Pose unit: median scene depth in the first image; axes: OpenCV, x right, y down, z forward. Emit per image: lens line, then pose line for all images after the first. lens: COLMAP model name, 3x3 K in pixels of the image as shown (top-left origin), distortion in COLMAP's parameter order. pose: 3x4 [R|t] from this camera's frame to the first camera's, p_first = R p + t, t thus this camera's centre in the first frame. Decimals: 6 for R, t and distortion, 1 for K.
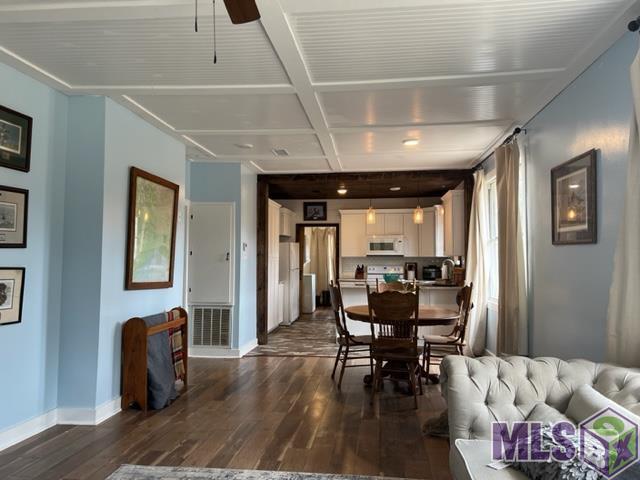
lens RADIAL K [[489.7, 0, 320.7], [0, 489.7, 237.3], [0, 0, 1]] dist [0.040597, -0.046886]
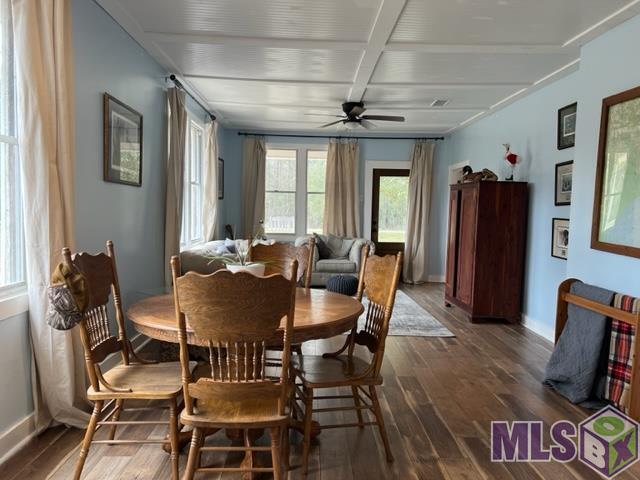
lens RADIAL K [[489.7, 0, 319.7], [0, 489.7, 246.3], [0, 0, 1]] dist [0.040597, -0.046886]
pose [[-0.989815, -0.021731, -0.140692, 0.172796], [-0.026097, 0.999231, 0.029262, 0.078872], [0.139948, 0.032636, -0.989621, 1.567939]]
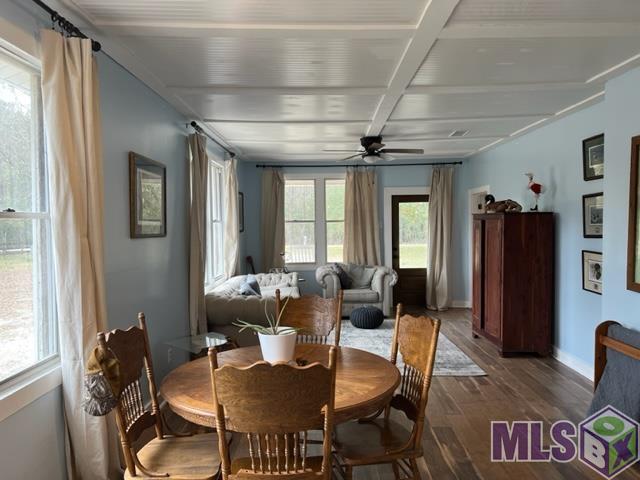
lens RADIAL K [[489.7, 0, 320.7], [0, 489.7, 244.9], [0, 0, 1]] dist [0.040597, -0.046886]
pose [[-0.994021, 0.007052, -0.108959, 0.187267], [0.007490, 0.999965, -0.003612, 0.027197], [0.108929, -0.004407, -0.994040, 1.557992]]
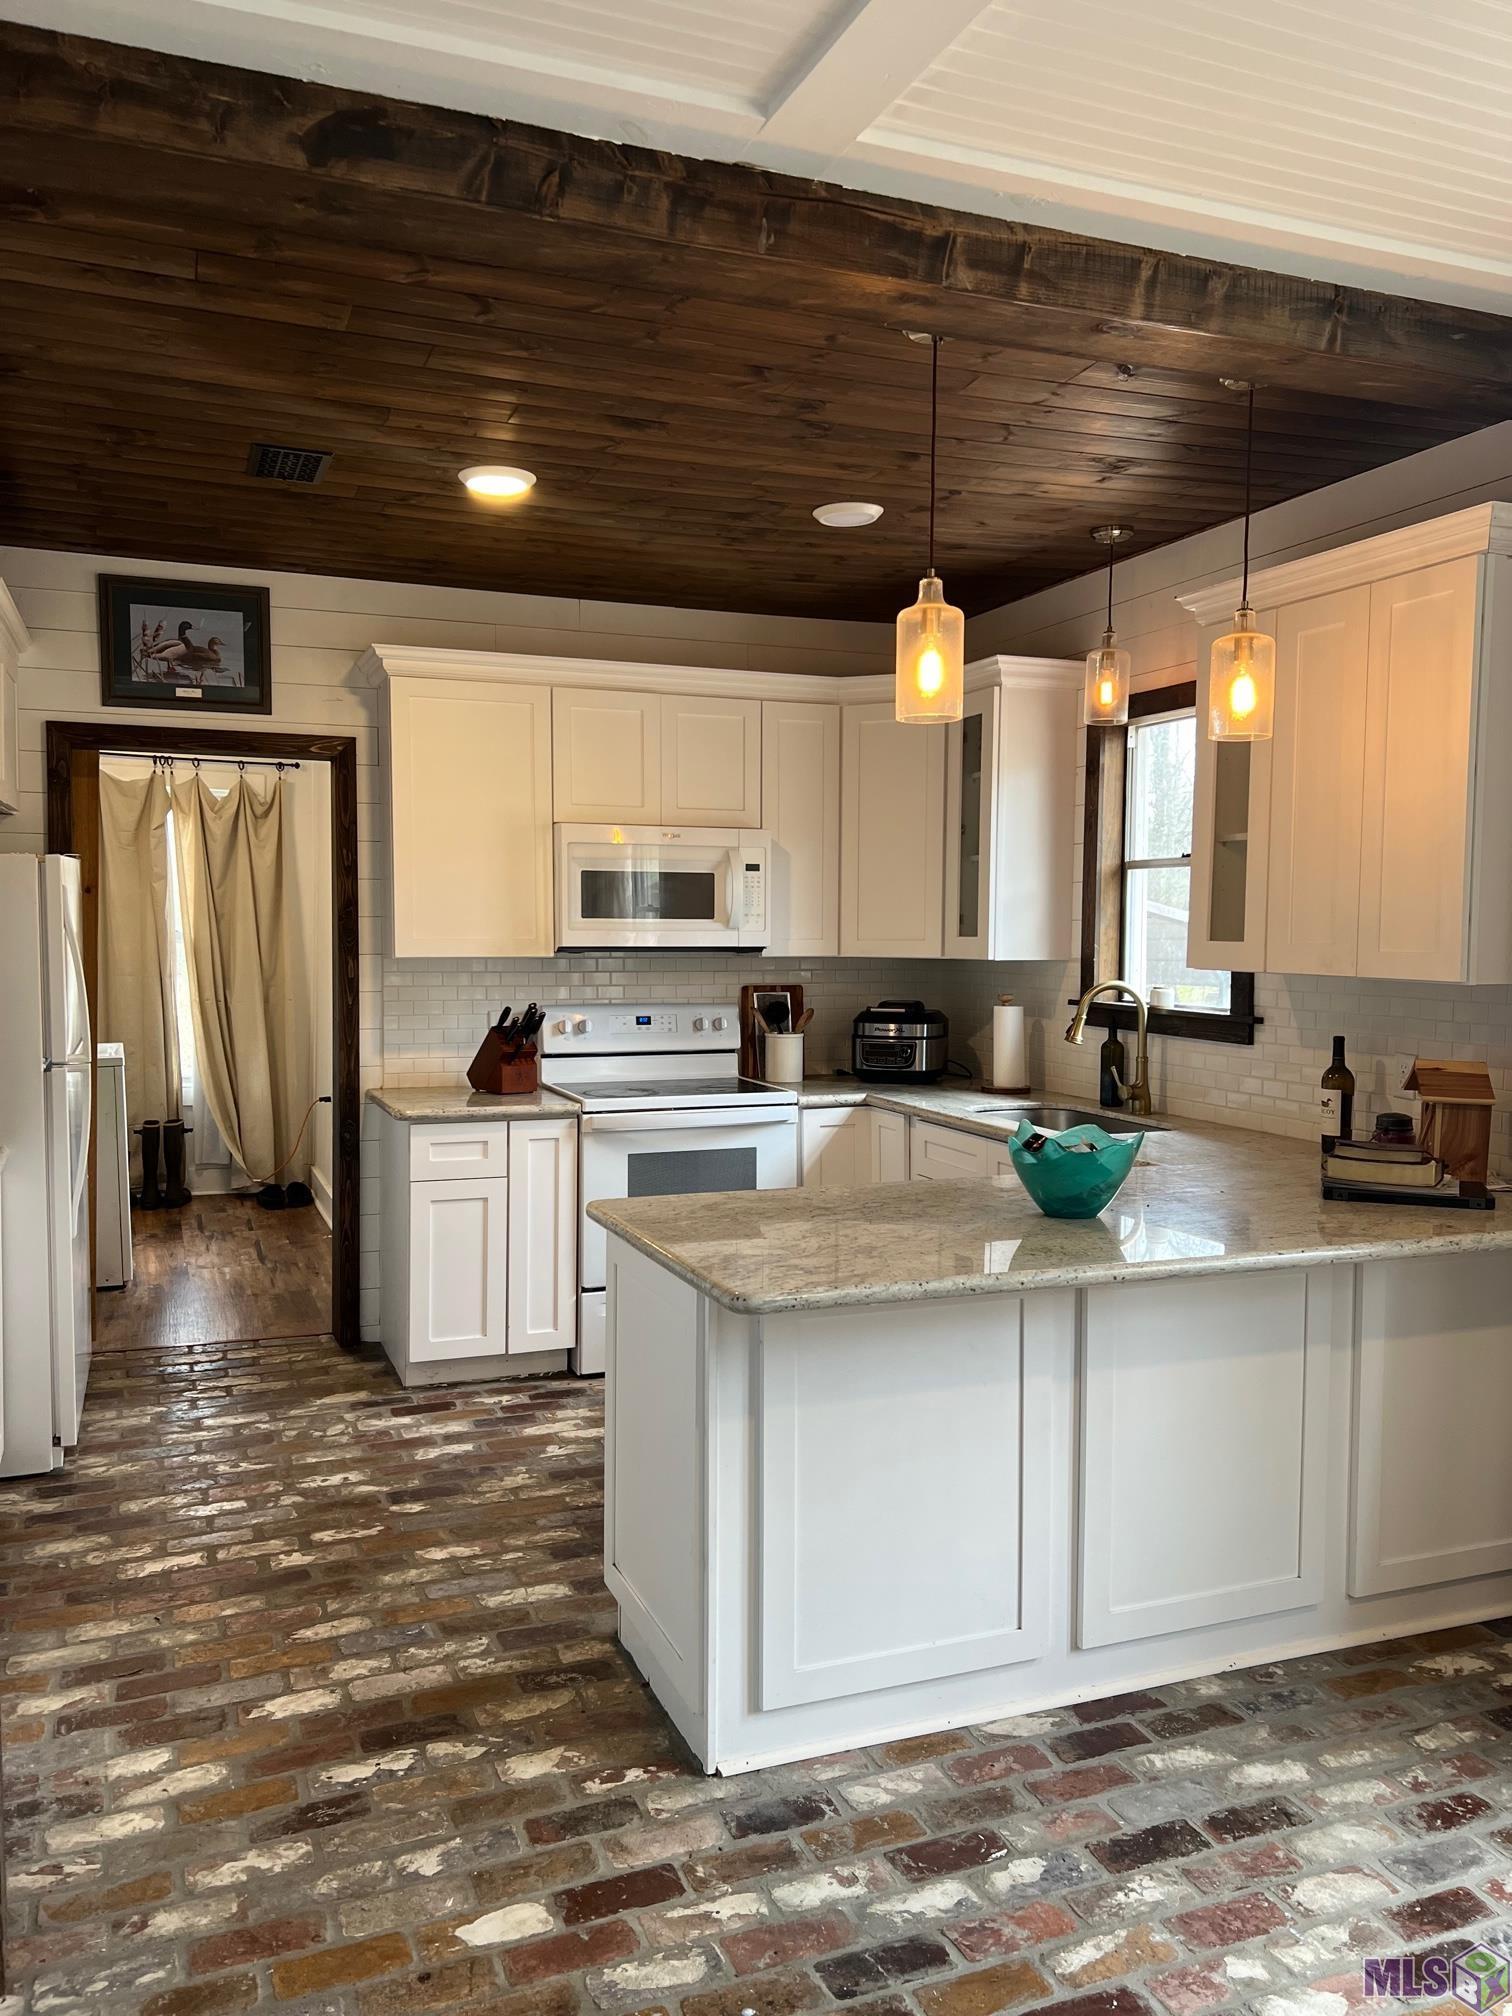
lens RADIAL K [[1542.6, 0, 757.1], [0, 1542.6, 1018.1], [0, 0, 1]] dist [0.040597, -0.046886]
pose [[0.879863, -0.024113, 0.474616, -0.180570], [-0.029940, 0.993915, 0.106000, 0.008109], [-0.474284, -0.107476, 0.873787, 1.048906]]
